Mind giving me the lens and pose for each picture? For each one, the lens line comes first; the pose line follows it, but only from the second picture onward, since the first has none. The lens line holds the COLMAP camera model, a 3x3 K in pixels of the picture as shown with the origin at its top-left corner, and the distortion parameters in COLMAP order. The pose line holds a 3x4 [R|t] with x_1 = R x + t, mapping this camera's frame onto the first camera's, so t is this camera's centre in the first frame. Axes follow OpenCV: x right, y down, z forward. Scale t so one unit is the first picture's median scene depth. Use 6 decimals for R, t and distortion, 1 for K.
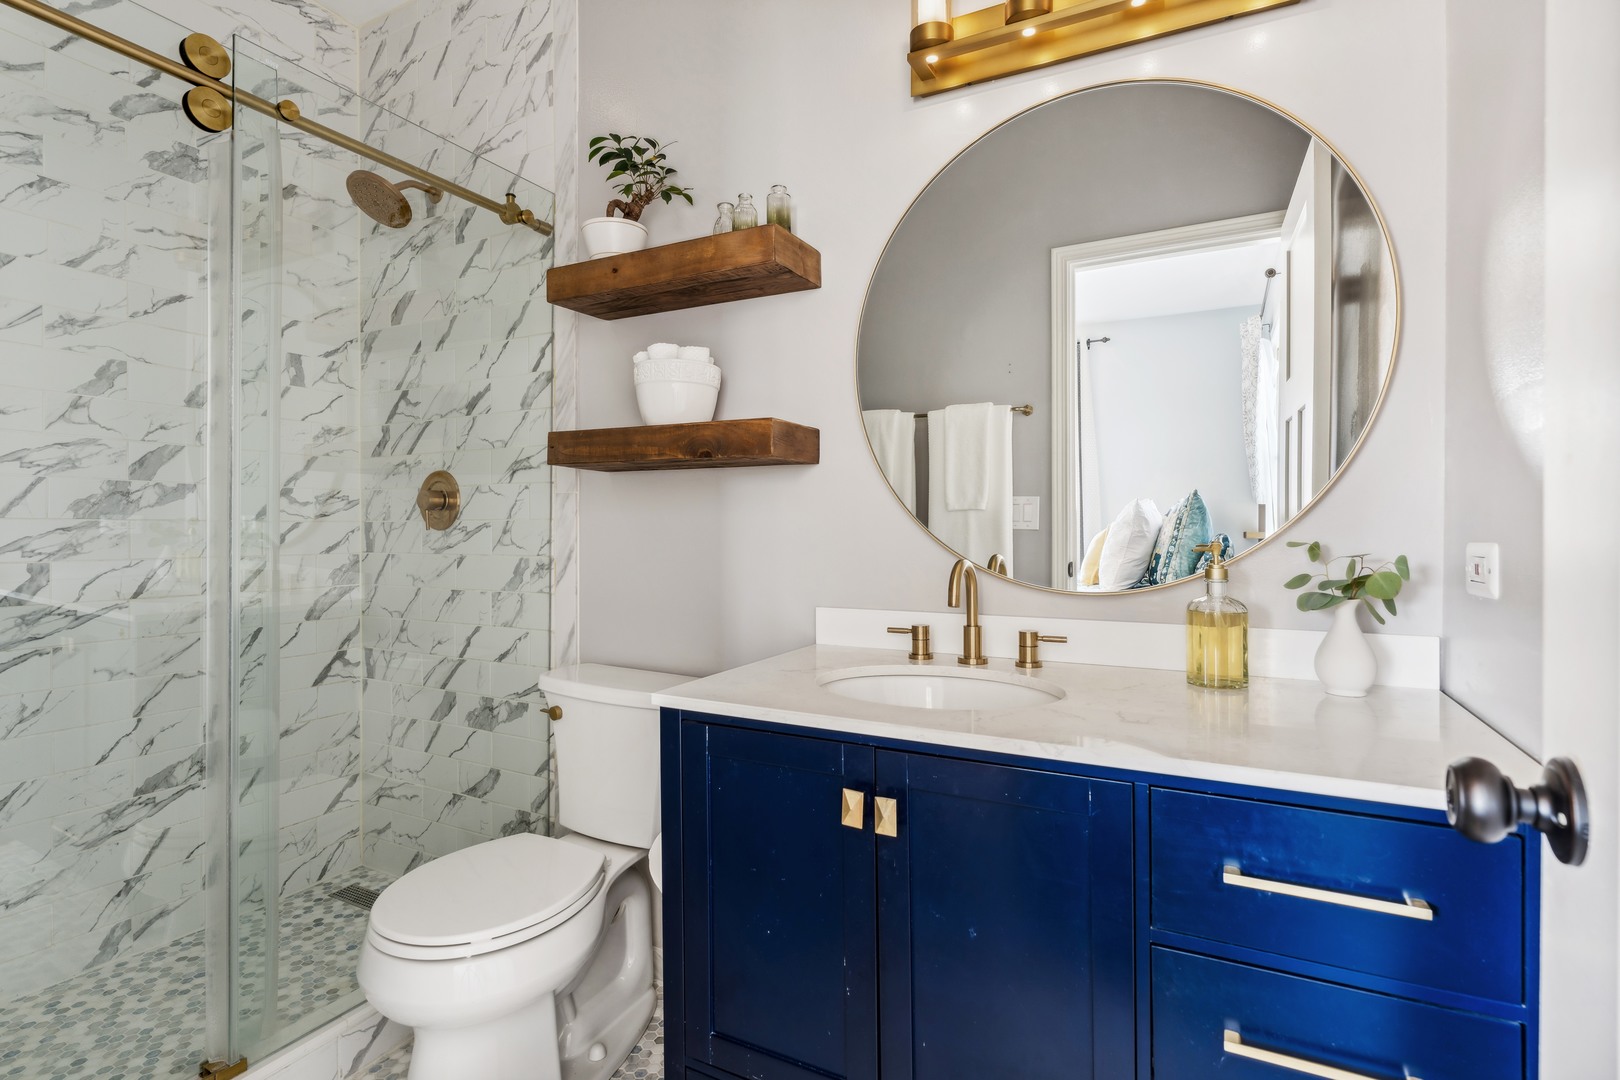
lens RADIAL K [[753.8, 0, 813.2], [0, 753.8, 533.5], [0, 0, 1]] dist [-0.007125, 0.002542]
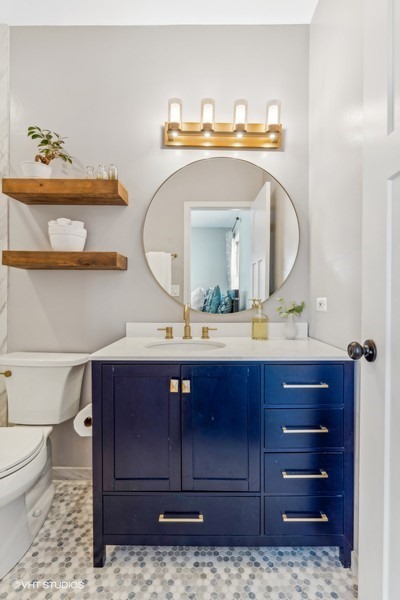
lens RADIAL K [[293.1, 0, 178.8], [0, 293.1, 302.1], [0, 0, 1]] dist [-0.005098, 0.004927]
pose [[0.888256, -0.000716, 0.459348, -0.311186], [-0.000871, 0.999994, 0.003244, 0.018937], [-0.459348, -0.003281, 0.888250, -0.027877]]
